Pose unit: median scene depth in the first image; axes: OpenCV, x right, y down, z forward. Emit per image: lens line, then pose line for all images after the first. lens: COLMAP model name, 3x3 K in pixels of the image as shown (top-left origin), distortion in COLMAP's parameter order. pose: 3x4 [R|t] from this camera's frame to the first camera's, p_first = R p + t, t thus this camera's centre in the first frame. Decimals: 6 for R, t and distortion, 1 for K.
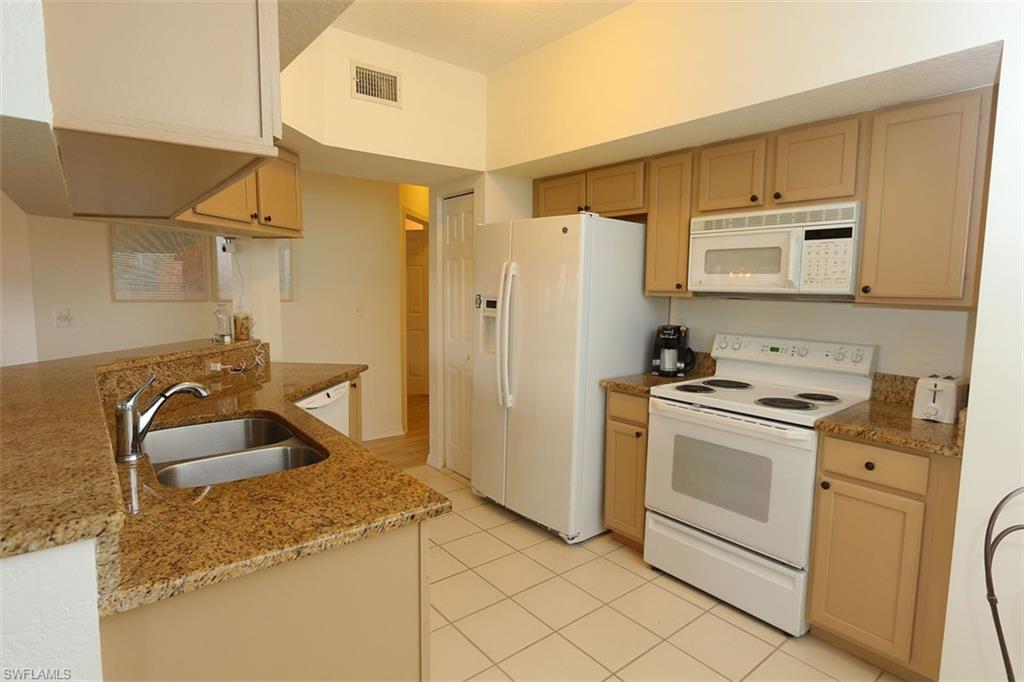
lens RADIAL K [[531.6, 0, 518.5], [0, 531.6, 341.7], [0, 0, 1]] dist [-0.018161, 0.005458]
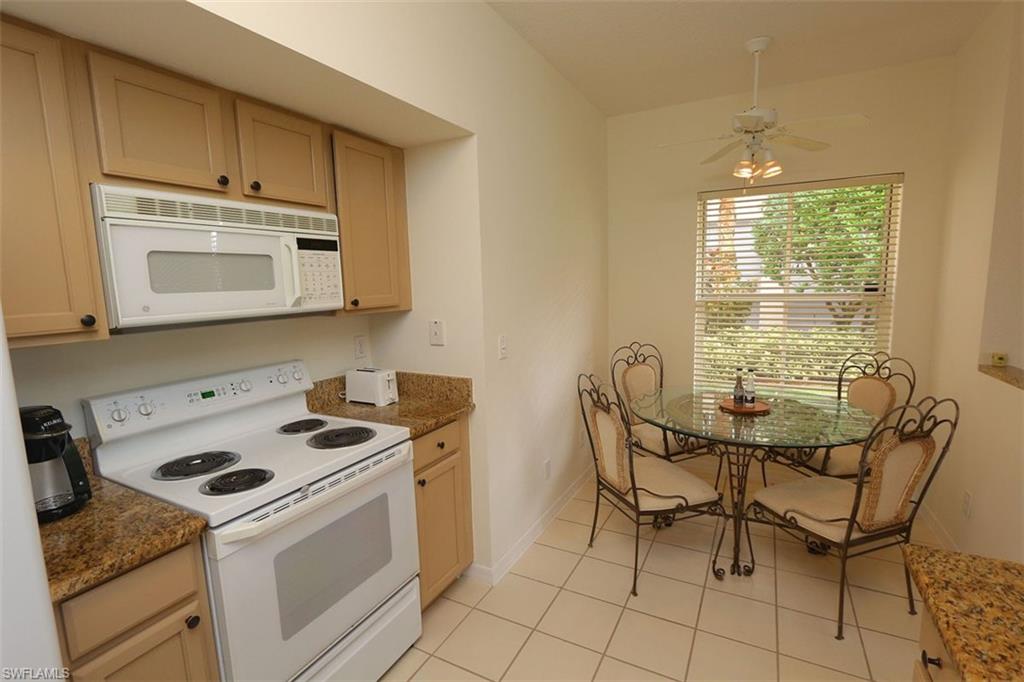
lens RADIAL K [[473.1, 0, 512.8], [0, 473.1, 343.2], [0, 0, 1]] dist [-0.014594, 0.000647]
pose [[-0.383911, -0.124035, 0.915001, -0.294359], [0.119691, 0.975892, 0.182508, -0.139910], [-0.915580, 0.179584, -0.359810, 0.969116]]
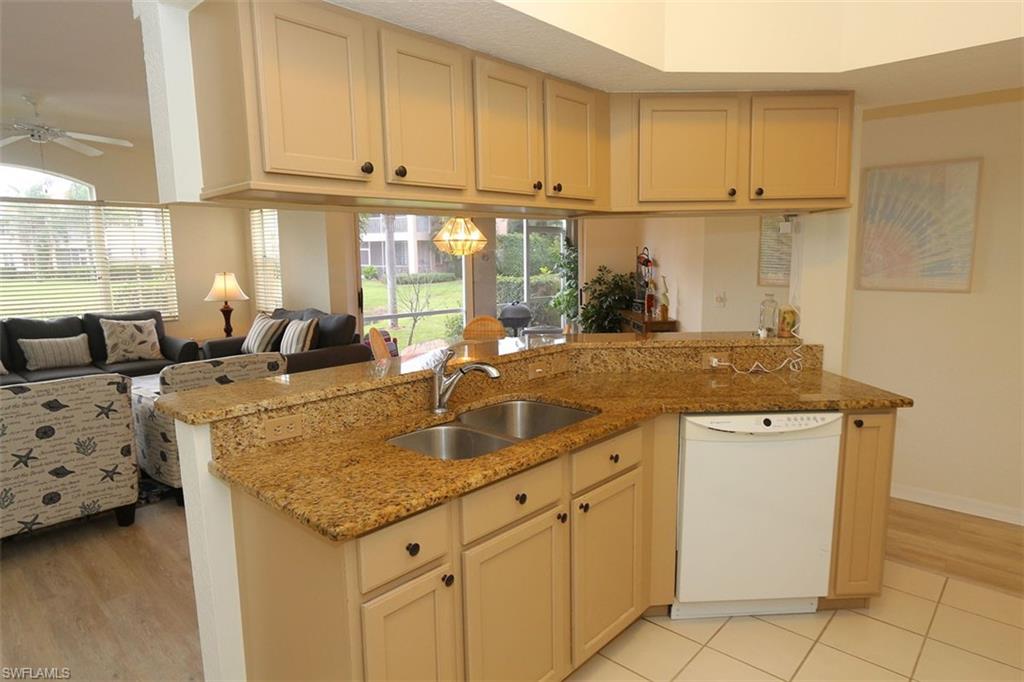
lens RADIAL K [[599.7, 0, 517.8], [0, 599.7, 341.0], [0, 0, 1]] dist [-0.017595, 0.002157]
pose [[0.154815, 0.121919, -0.980392, 0.460432], [-0.092916, 0.989754, 0.108411, -0.082349], [0.983564, 0.074310, 0.164557, 0.583300]]
